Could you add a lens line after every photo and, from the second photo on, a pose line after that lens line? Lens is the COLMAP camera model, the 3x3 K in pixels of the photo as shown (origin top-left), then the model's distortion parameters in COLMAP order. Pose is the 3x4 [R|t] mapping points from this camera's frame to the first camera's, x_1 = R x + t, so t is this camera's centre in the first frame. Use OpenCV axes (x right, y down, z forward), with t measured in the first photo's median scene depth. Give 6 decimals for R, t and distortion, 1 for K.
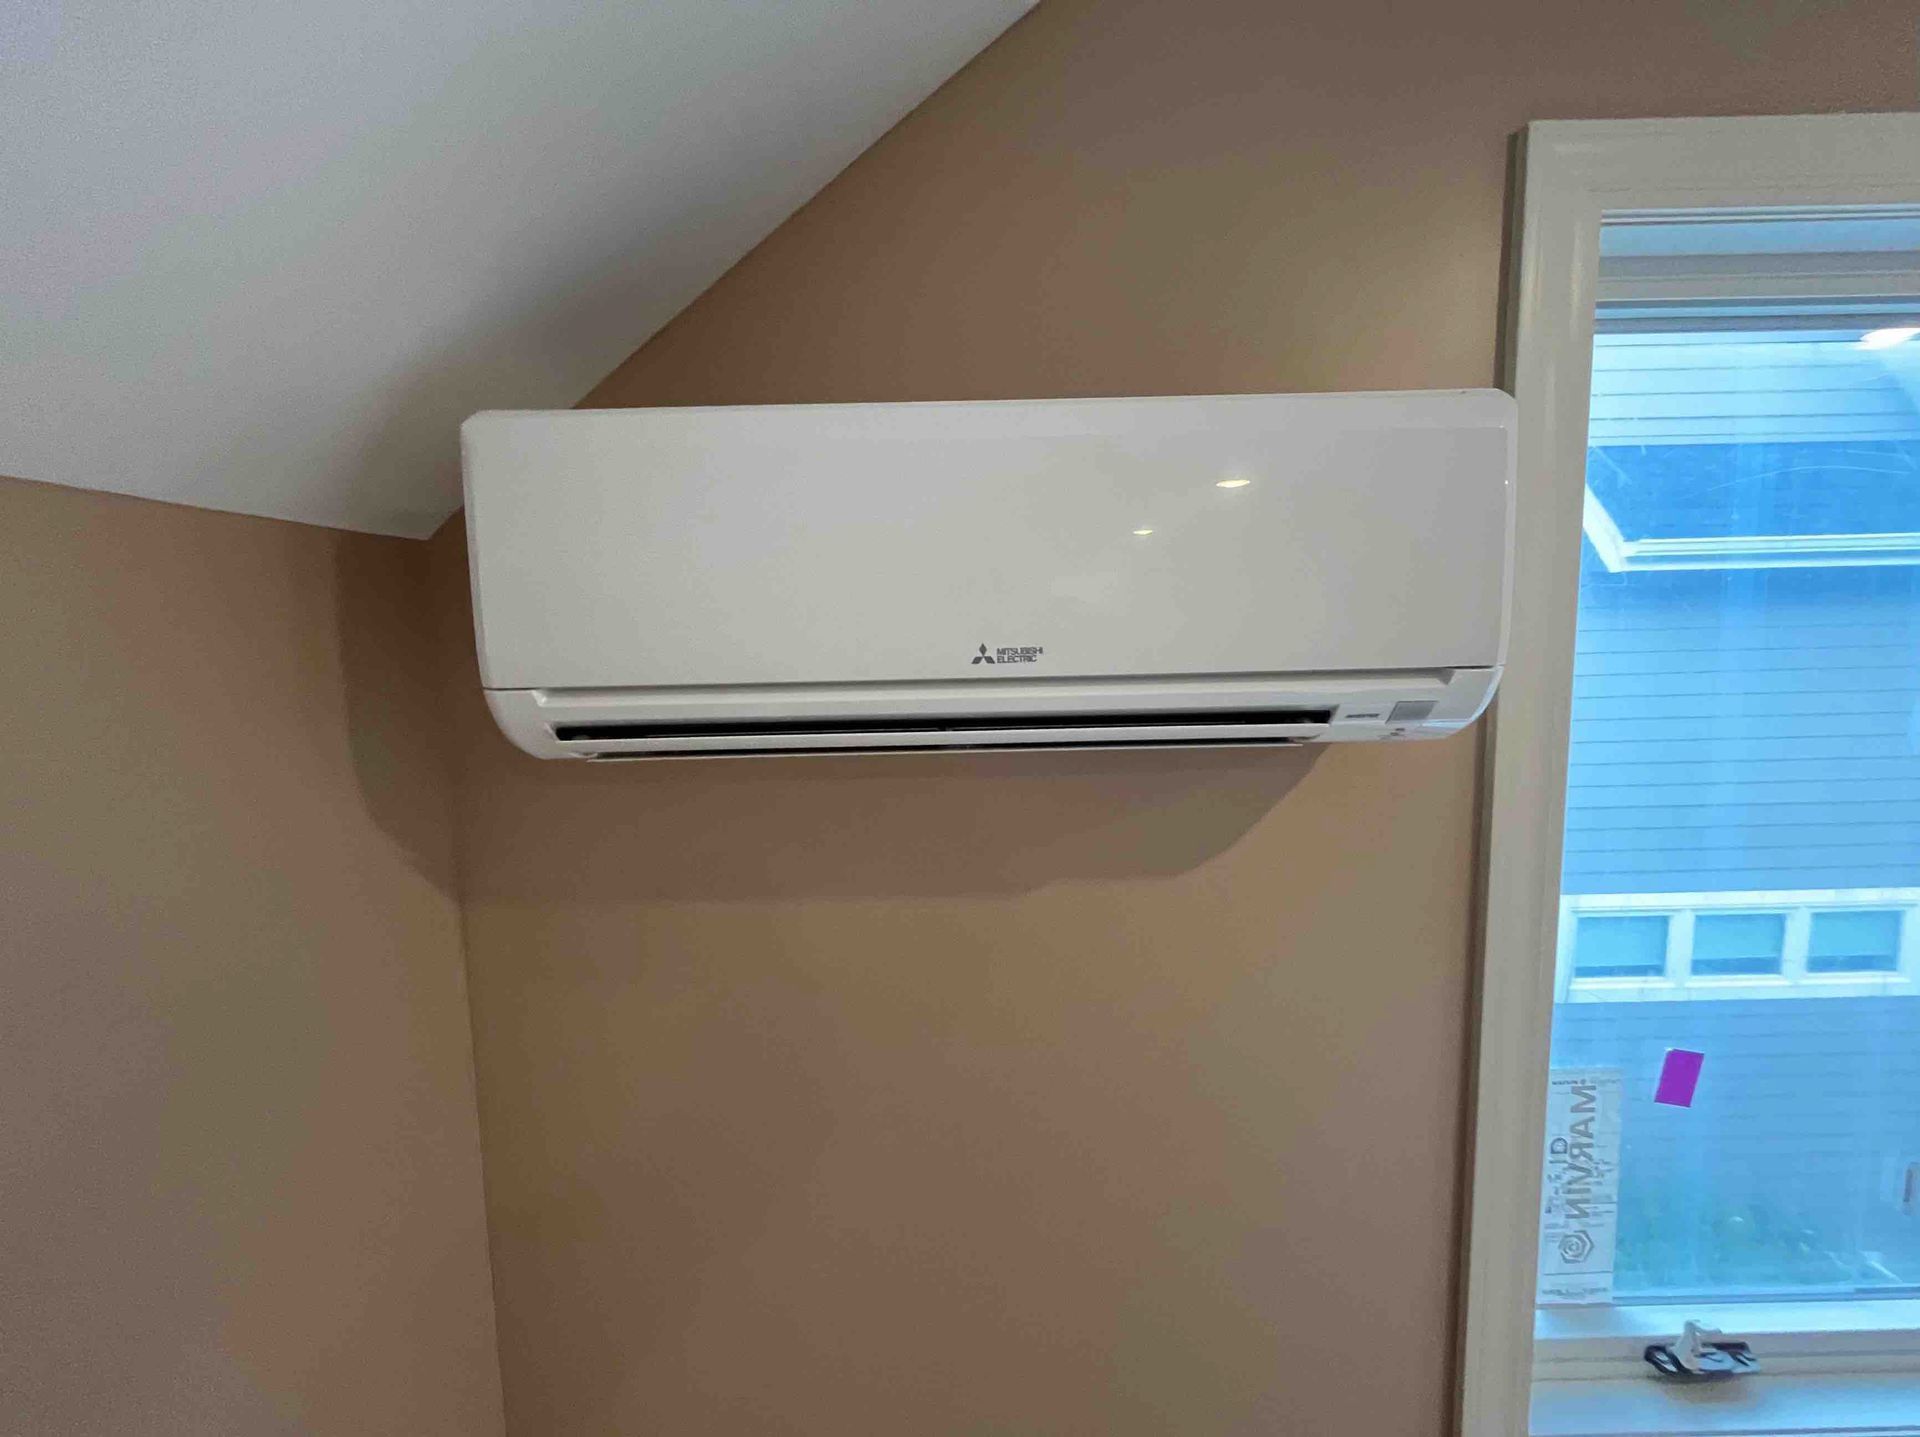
lens RADIAL K [[802.5, 0, 960.0], [0, 802.5, 718.5], [0, 0, 1]] dist [0.006264, -0.000209]
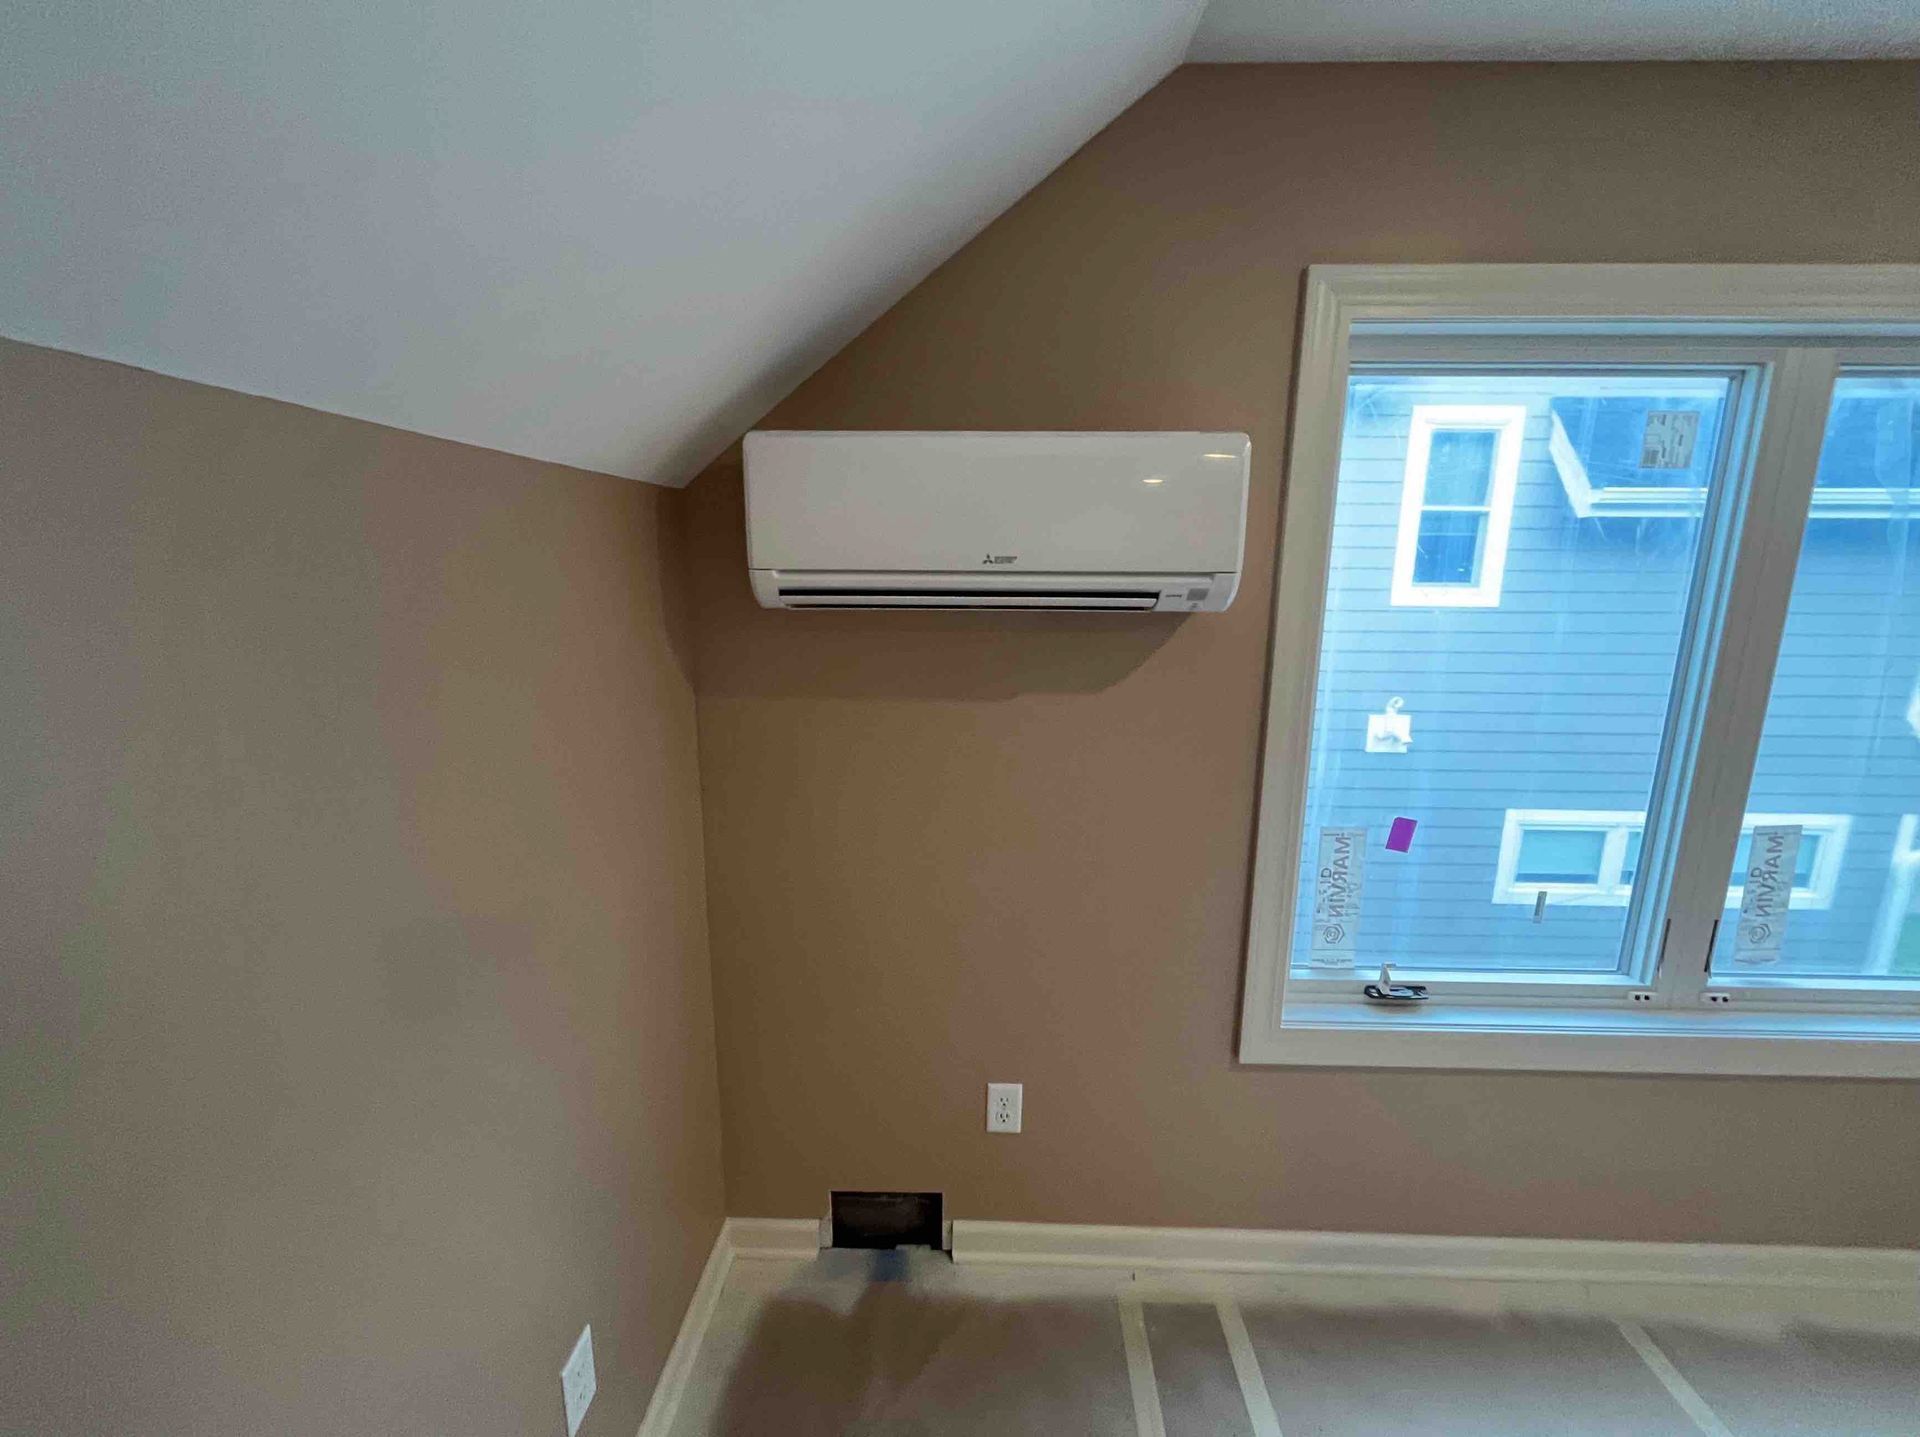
lens RADIAL K [[786.7, 0, 951.7], [0, 786.7, 714.4], [0, 0, 1]] dist [0.023152, -0.010436]
pose [[0.998841, 0.036053, -0.031874, 0.008354], [-0.033087, 0.995472, 0.089113, 0.083168], [0.034943, -0.087955, 0.995511, -0.628850]]
